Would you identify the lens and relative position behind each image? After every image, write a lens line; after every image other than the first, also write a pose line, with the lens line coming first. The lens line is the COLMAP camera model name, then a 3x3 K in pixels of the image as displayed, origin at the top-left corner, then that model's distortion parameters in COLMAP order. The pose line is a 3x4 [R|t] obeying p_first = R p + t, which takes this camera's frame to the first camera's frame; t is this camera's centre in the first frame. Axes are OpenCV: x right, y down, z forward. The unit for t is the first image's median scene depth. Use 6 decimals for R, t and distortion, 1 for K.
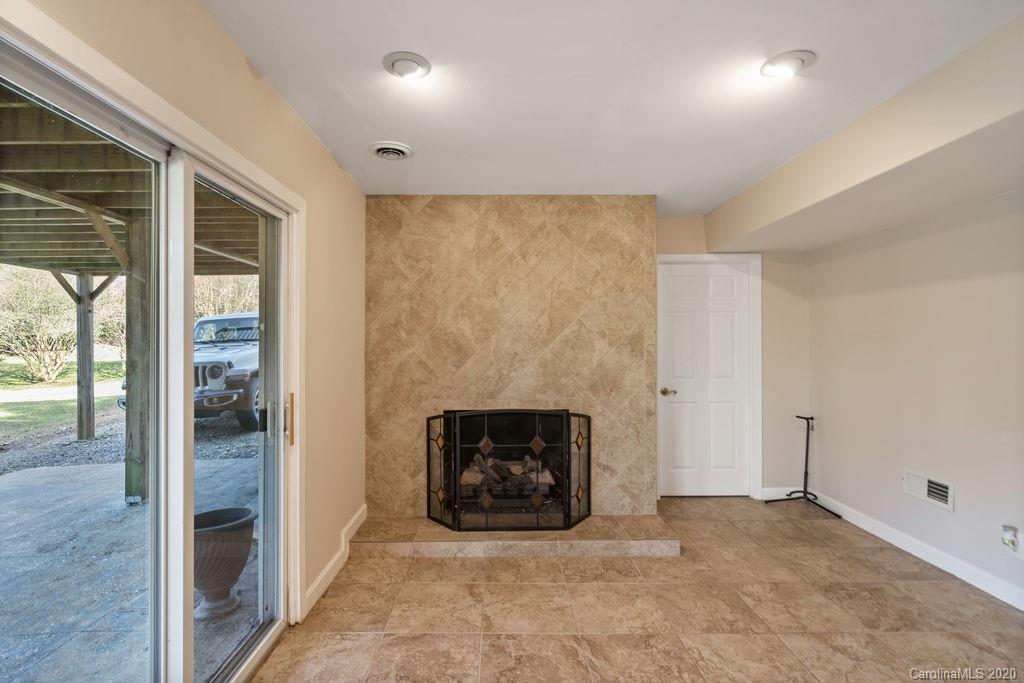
lens RADIAL K [[470.2, 0, 502.6], [0, 470.2, 341.4], [0, 0, 1]] dist [-0.001486, 0.000658]
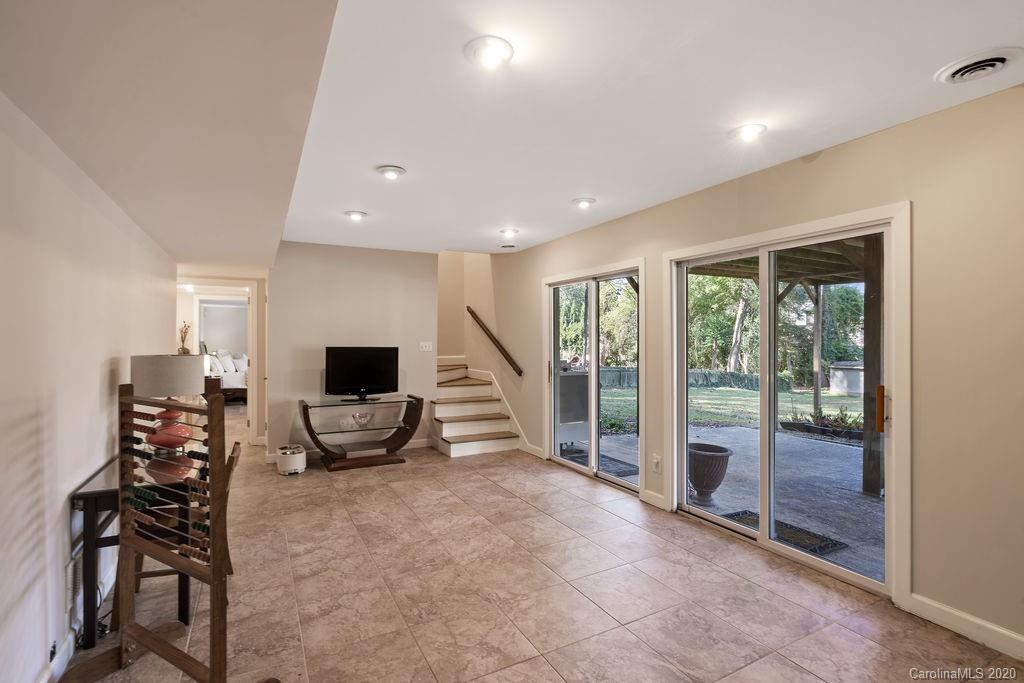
lens RADIAL K [[480.9, 0, 501.5], [0, 480.9, 334.7], [0, 0, 1]] dist [0.001030, 0.000384]
pose [[-0.885357, 0.000908, -0.464912, 0.568093], [0.005051, 0.999958, -0.007665, -0.003093], [0.464885, -0.009134, -0.885324, 1.030908]]
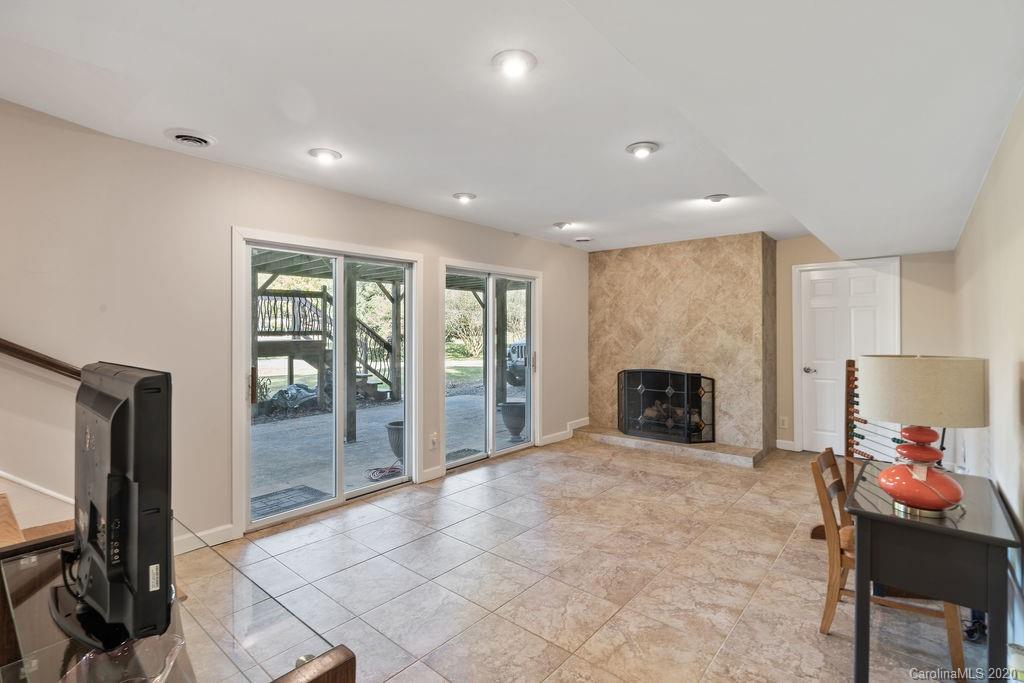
lens RADIAL K [[470.2, 0, 502.6], [0, 470.2, 341.4], [0, 0, 1]] dist [-0.001486, 0.000658]
pose [[0.756920, 0.017481, -0.653274, 0.673004], [-0.000343, 0.999653, 0.026351, -0.006425], [0.653508, -0.019721, 0.756663, -0.640123]]
